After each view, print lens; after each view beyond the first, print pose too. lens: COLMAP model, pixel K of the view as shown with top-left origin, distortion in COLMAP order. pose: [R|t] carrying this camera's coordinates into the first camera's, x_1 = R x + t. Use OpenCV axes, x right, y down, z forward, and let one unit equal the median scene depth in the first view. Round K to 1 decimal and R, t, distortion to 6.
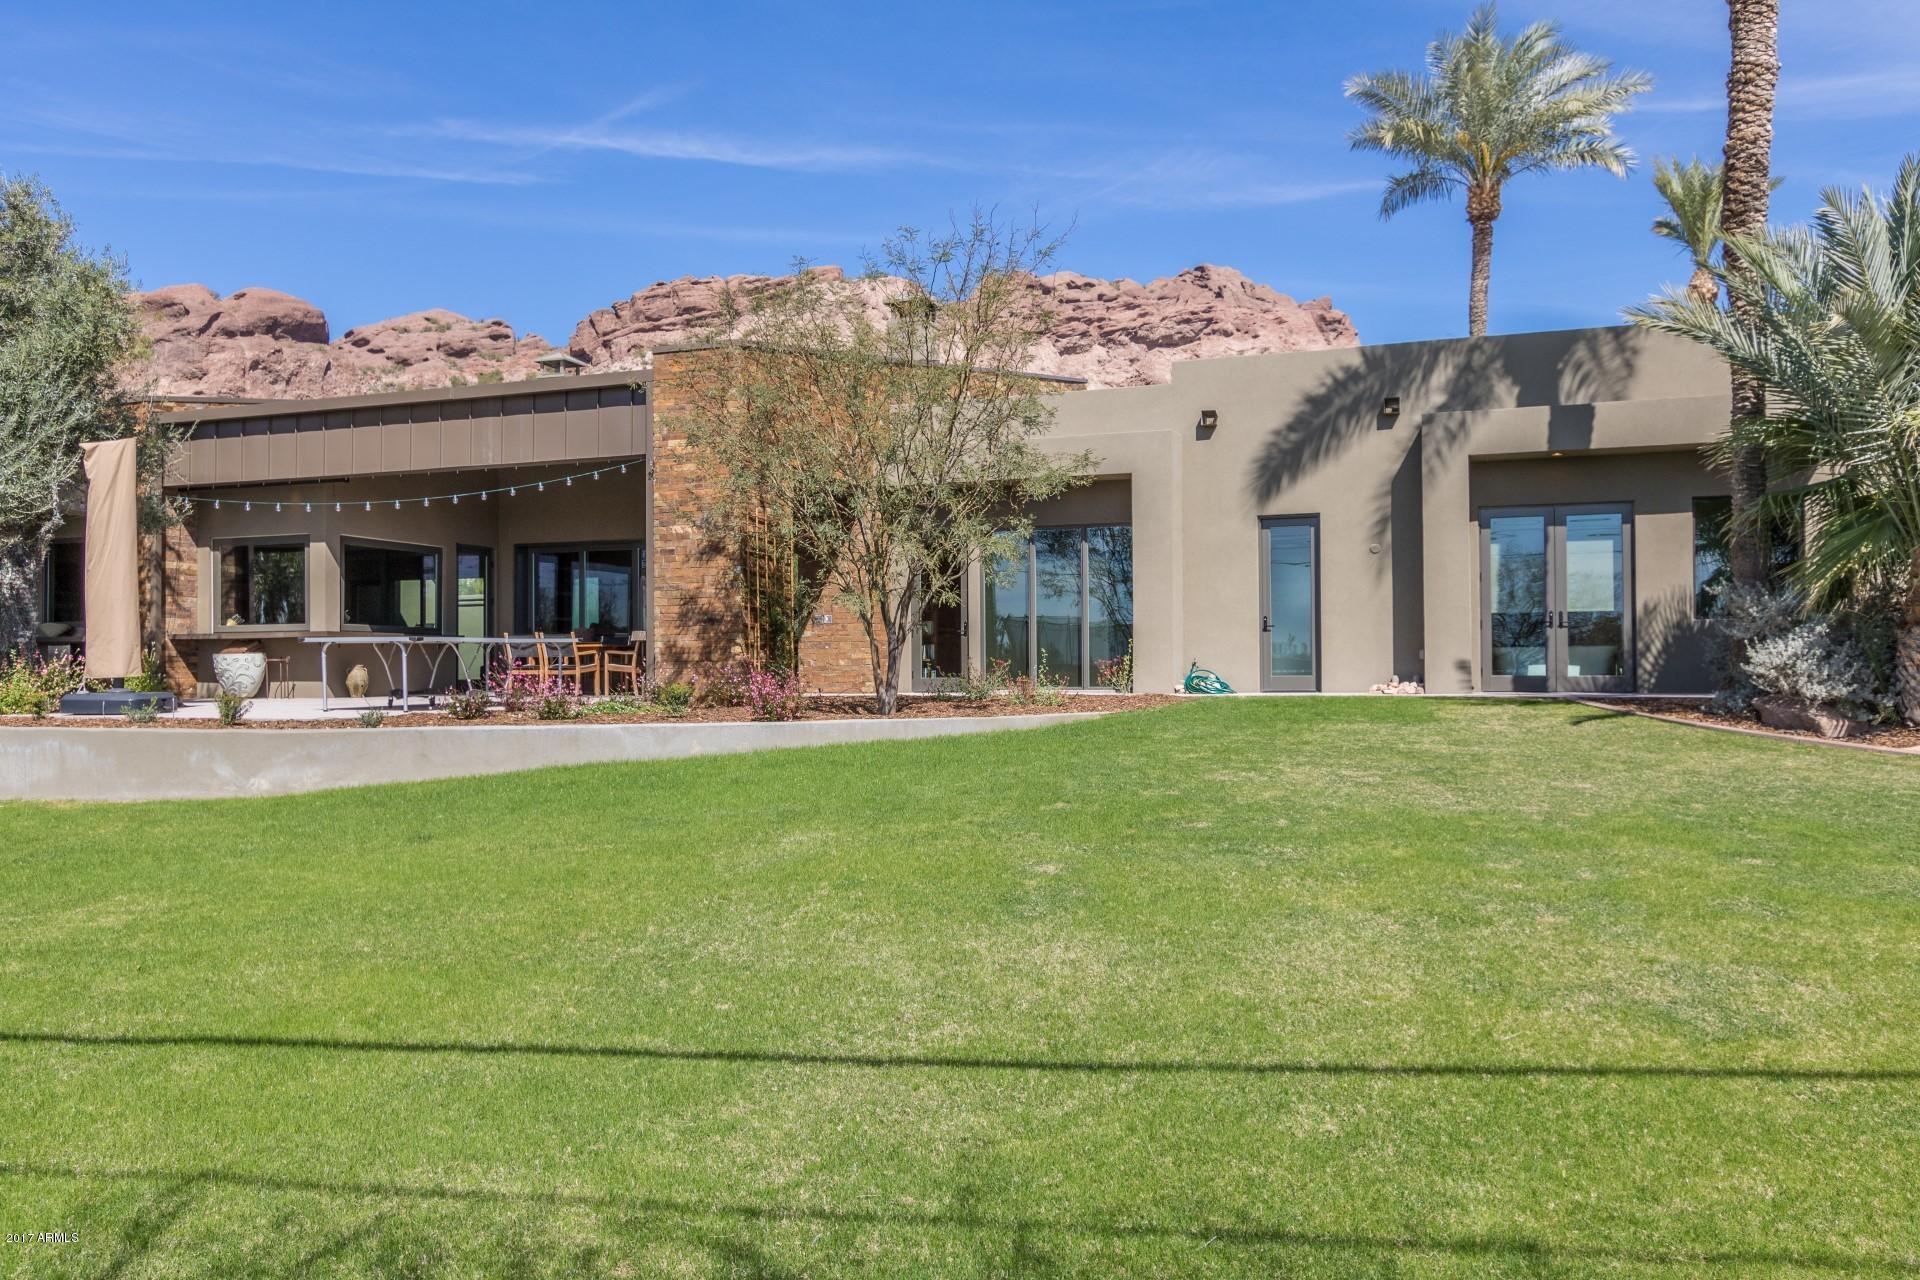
lens RADIAL K [[1414.3, 0, 960.0], [0, 1414.3, 640.0], [0, 0, 1]] dist [0.010094, 0.003604]
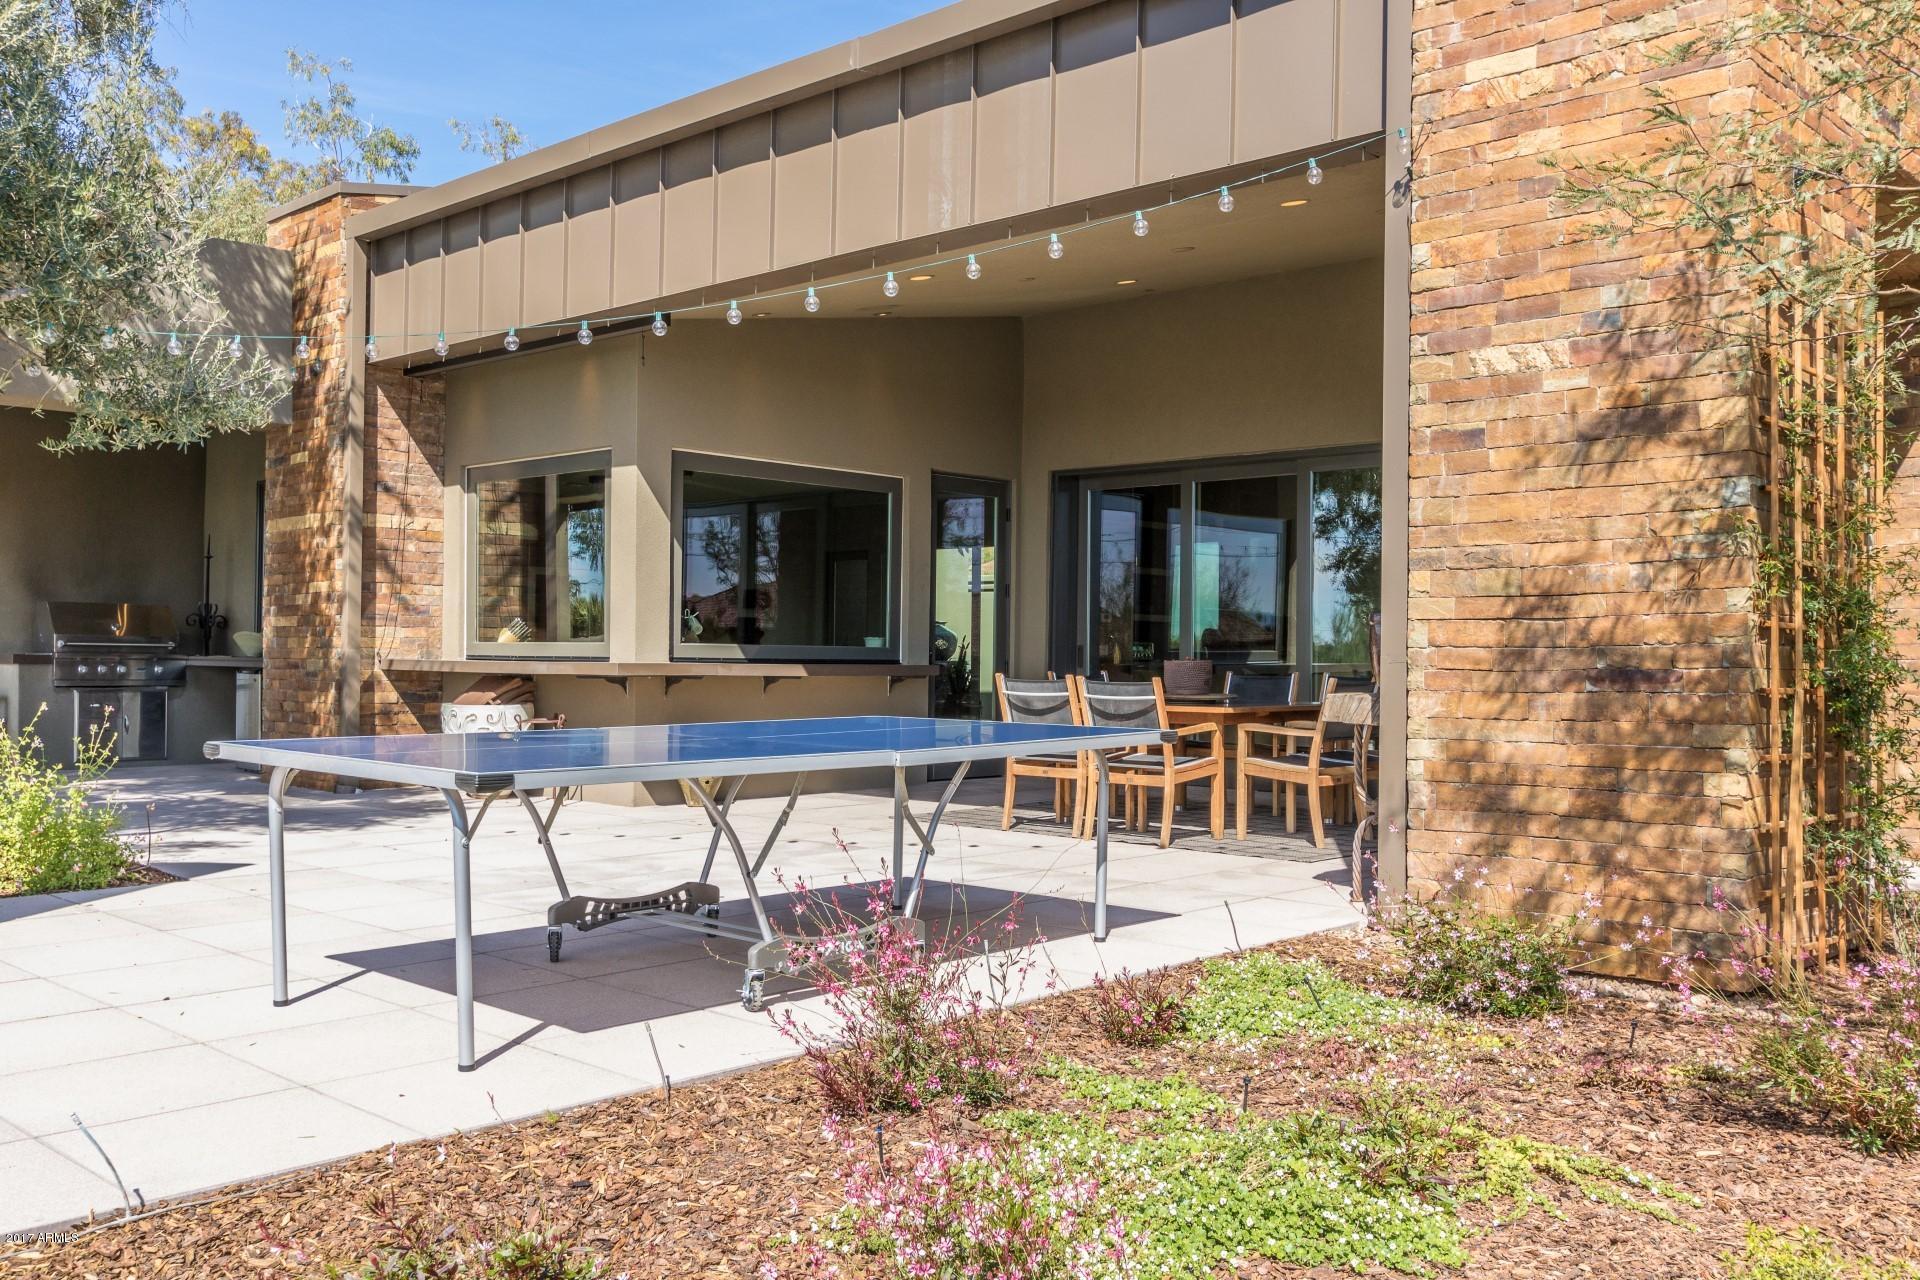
lens RADIAL K [[1626.5, 0, 960.0], [0, 1626.5, 640.0], [0, 0, 1]] dist [0.012046, 0.002813]
pose [[0.919959, 0.012113, -0.391828, -0.148593], [-0.006795, 0.999865, 0.014957, -0.021632], [0.391956, -0.011098, 0.919917, 0.567542]]
